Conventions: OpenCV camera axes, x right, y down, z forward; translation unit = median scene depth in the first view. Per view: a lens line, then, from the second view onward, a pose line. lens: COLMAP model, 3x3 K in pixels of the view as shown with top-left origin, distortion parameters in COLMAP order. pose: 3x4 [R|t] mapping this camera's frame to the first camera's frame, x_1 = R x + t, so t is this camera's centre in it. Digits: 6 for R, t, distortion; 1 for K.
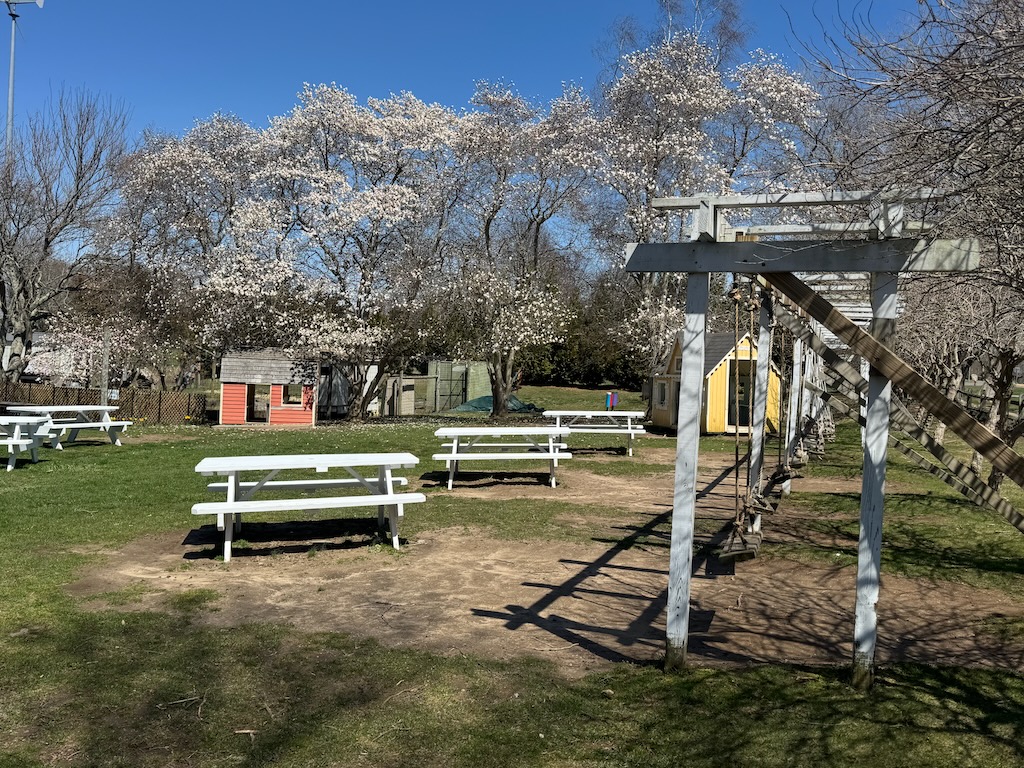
lens RADIAL K [[843.1, 0, 512.0], [0, 843.1, 384.0], [0, 0, 1]] dist [0.145208, -0.267789]
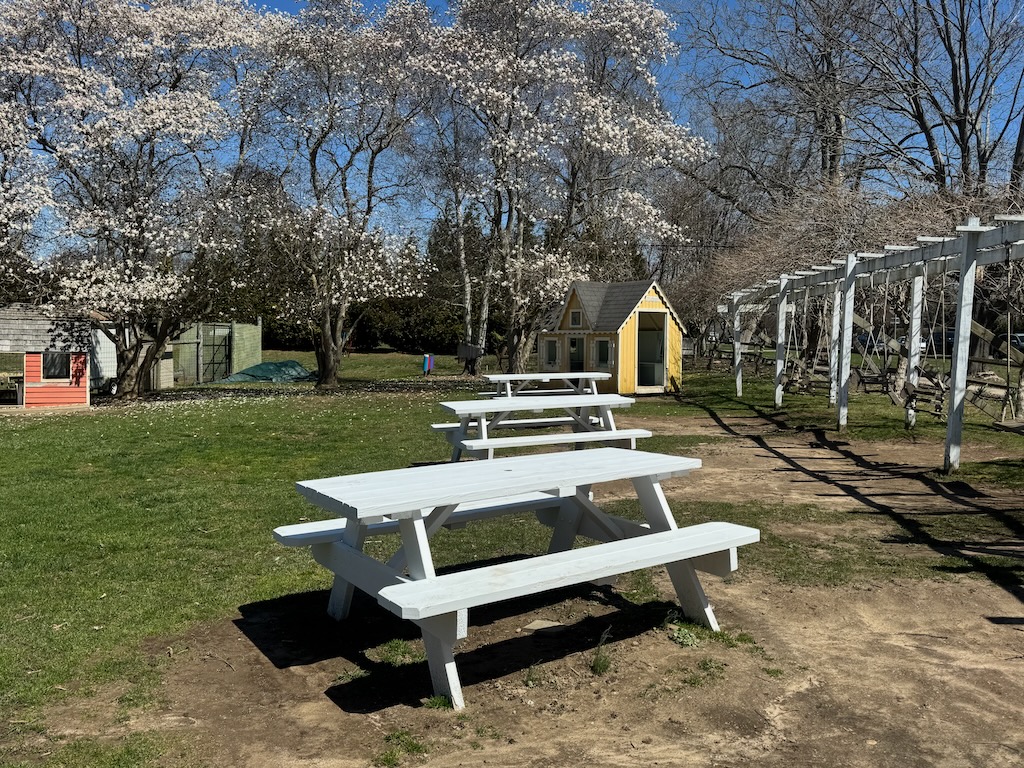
lens RADIAL K [[843.1, 0, 512.0], [0, 843.1, 384.0], [0, 0, 1]] dist [0.145208, -0.267789]
pose [[0.943785, -0.035996, 0.328594, -0.134799], [0.022270, 0.998719, 0.045441, 0.003115], [-0.329809, -0.035569, 0.943377, 0.169178]]
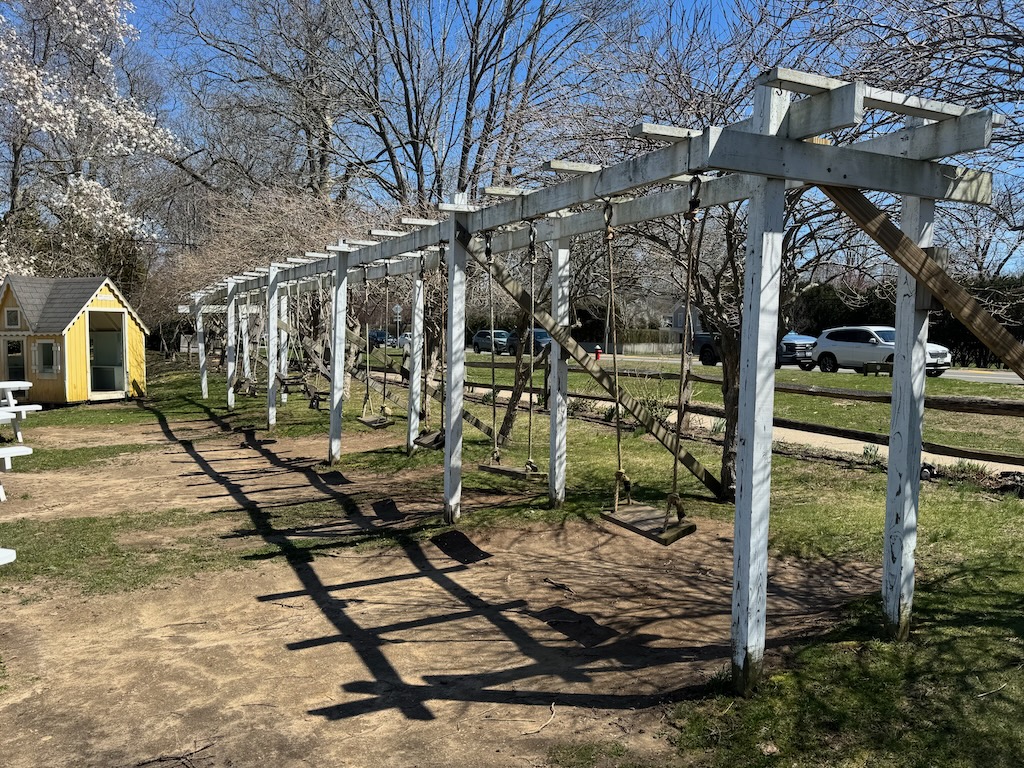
lens RADIAL K [[860.3, 0, 512.0], [0, 860.3, 384.0], [0, 0, 1]] dist [0.037988, -0.007888]
pose [[0.645327, -0.071113, 0.760590, -0.100082], [0.031929, 0.997298, 0.066154, -0.000969], [-0.763239, -0.018406, 0.645854, 0.122904]]
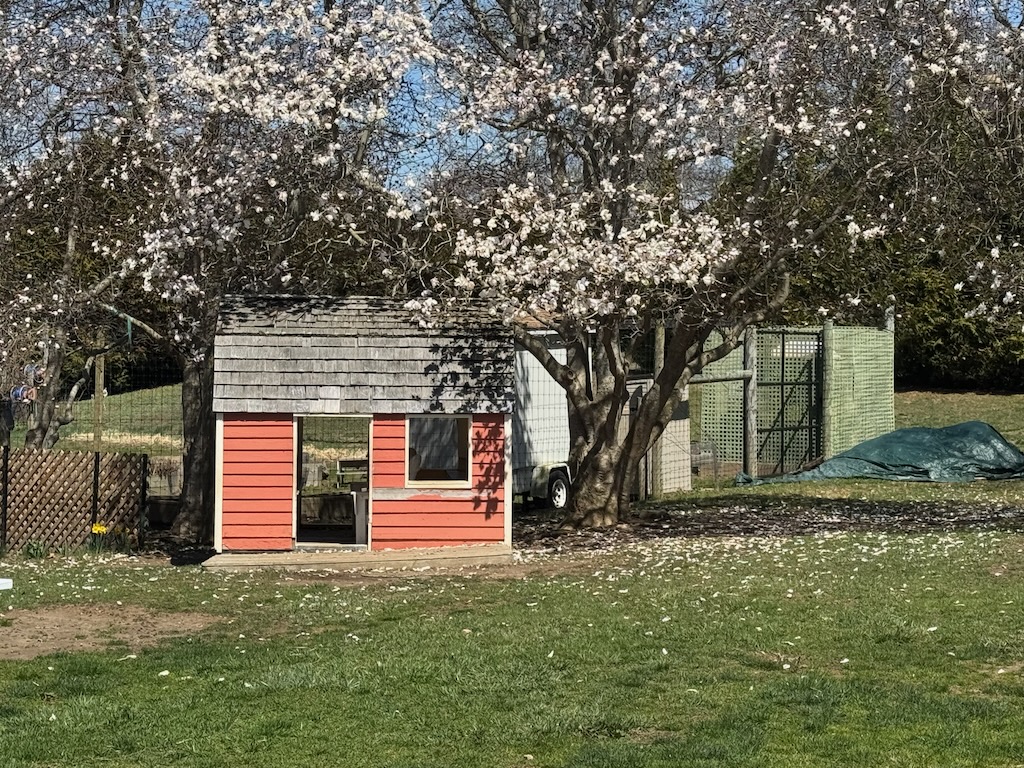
lens RADIAL K [[2158.6, 0, 512.0], [0, 2158.6, 384.0], [0, 0, 1]] dist [-0.083430, -0.337784]
pose [[0.992855, -0.034641, -0.114186, -0.149492], [0.034104, 0.999396, -0.006650, -0.004623], [0.114347, 0.002708, 0.993437, 0.252903]]
